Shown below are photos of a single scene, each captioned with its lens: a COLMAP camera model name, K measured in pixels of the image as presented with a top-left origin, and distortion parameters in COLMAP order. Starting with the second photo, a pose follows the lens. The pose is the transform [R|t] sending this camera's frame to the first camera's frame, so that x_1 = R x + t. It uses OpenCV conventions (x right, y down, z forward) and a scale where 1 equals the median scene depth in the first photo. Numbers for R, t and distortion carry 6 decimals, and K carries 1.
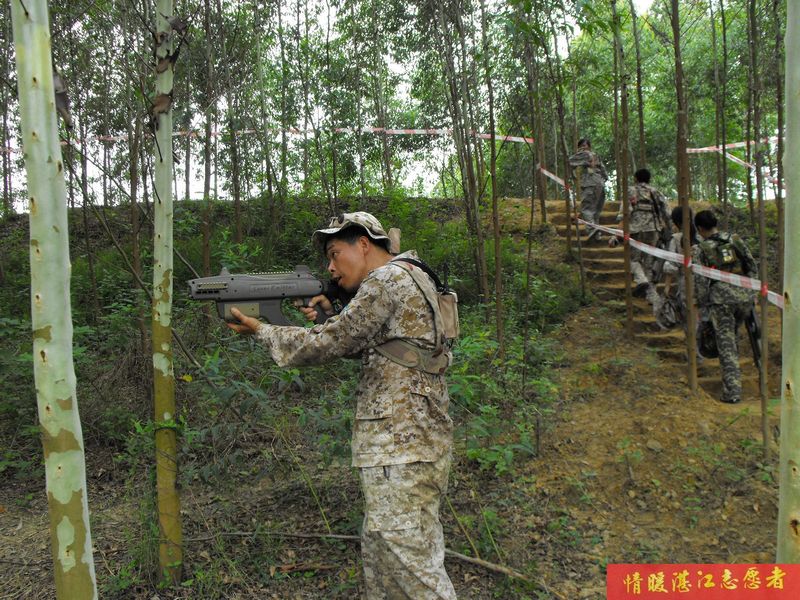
lens RADIAL K [[817.6, 0, 393.8], [0, 817.6, 302.9], [0, 0, 1]] dist [-0.218798, 0.273937]
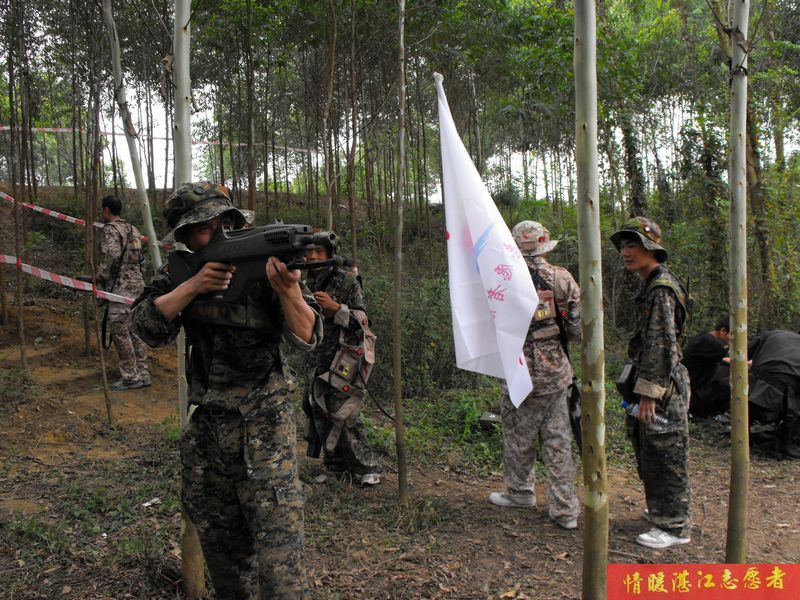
lens RADIAL K [[817.6, 0, 393.8], [0, 817.6, 302.9], [0, 0, 1]] dist [-0.218798, 0.273937]
pose [[0.515572, -0.042053, 0.855813, -0.426943], [0.021804, 0.999115, 0.035959, 0.021190], [-0.856569, 0.000121, 0.516033, -0.318356]]
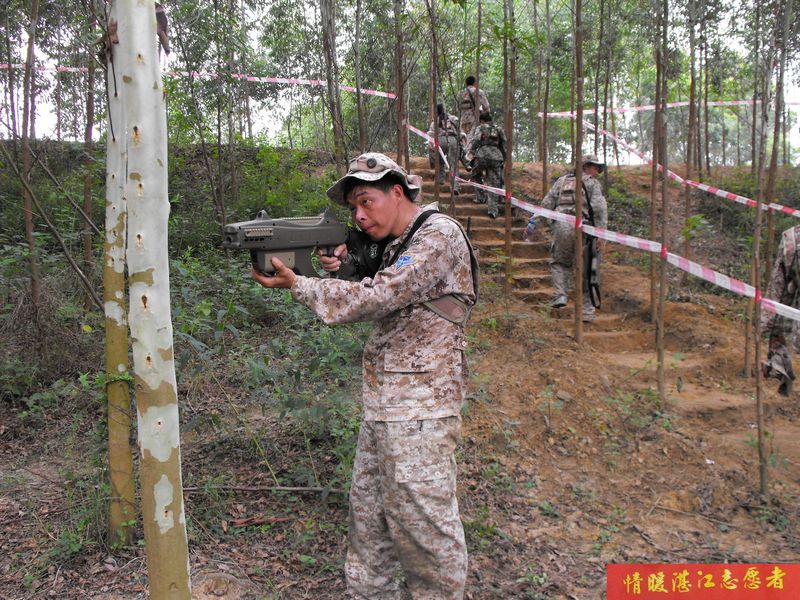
lens RADIAL K [[817.6, 0, 393.8], [0, 817.6, 302.9], [0, 0, 1]] dist [-0.218798, 0.273937]
pose [[0.975331, 0.013284, 0.220349, -0.144342], [-0.025883, 0.998184, 0.054387, 0.004295], [-0.219227, -0.058749, 0.973904, 0.014605]]
